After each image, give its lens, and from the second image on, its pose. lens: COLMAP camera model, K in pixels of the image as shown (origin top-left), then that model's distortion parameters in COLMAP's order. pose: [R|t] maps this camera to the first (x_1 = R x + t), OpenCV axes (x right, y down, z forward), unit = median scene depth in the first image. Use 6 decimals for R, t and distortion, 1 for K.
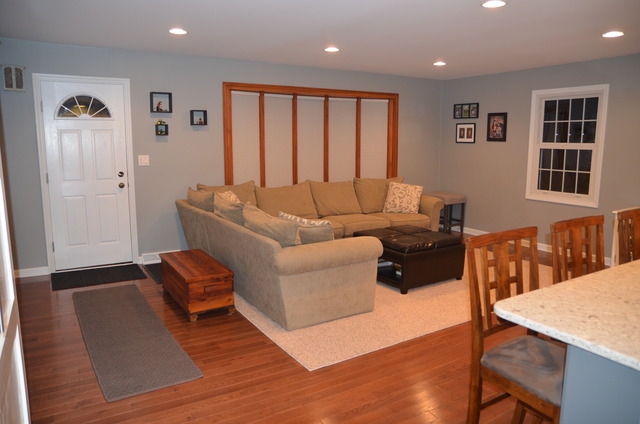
lens RADIAL K [[461.7, 0, 322.5], [0, 461.7, 210.8], [0, 0, 1]] dist [-0.135741, 0.116264]
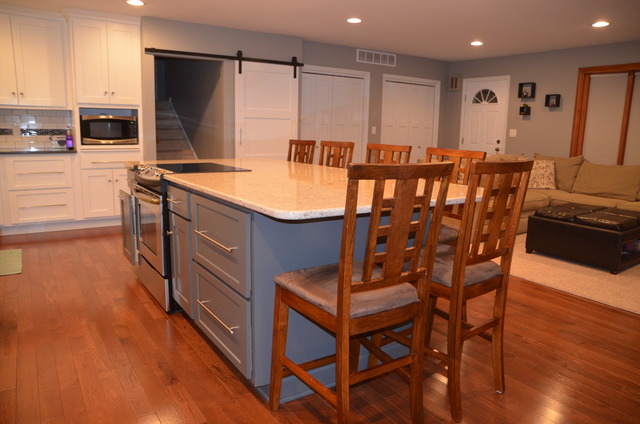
lens RADIAL K [[461.7, 0, 322.5], [0, 461.7, 210.8], [0, 0, 1]] dist [-0.135741, 0.116264]
pose [[0.057039, 0.181026, -0.981823, 0.952316], [-0.160236, 0.972335, 0.169967, -0.020226], [0.985429, 0.147629, 0.084468, 0.330063]]
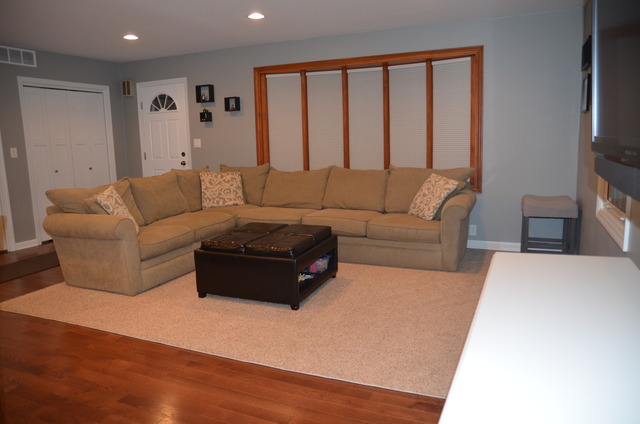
lens RADIAL K [[461.7, 0, 322.5], [0, 461.7, 210.8], [0, 0, 1]] dist [-0.135741, 0.116264]
pose [[0.576726, 0.116447, -0.808596, 0.782486], [-0.089219, 0.992847, 0.079346, -0.057126], [0.812051, 0.026382, 0.582990, 0.550142]]
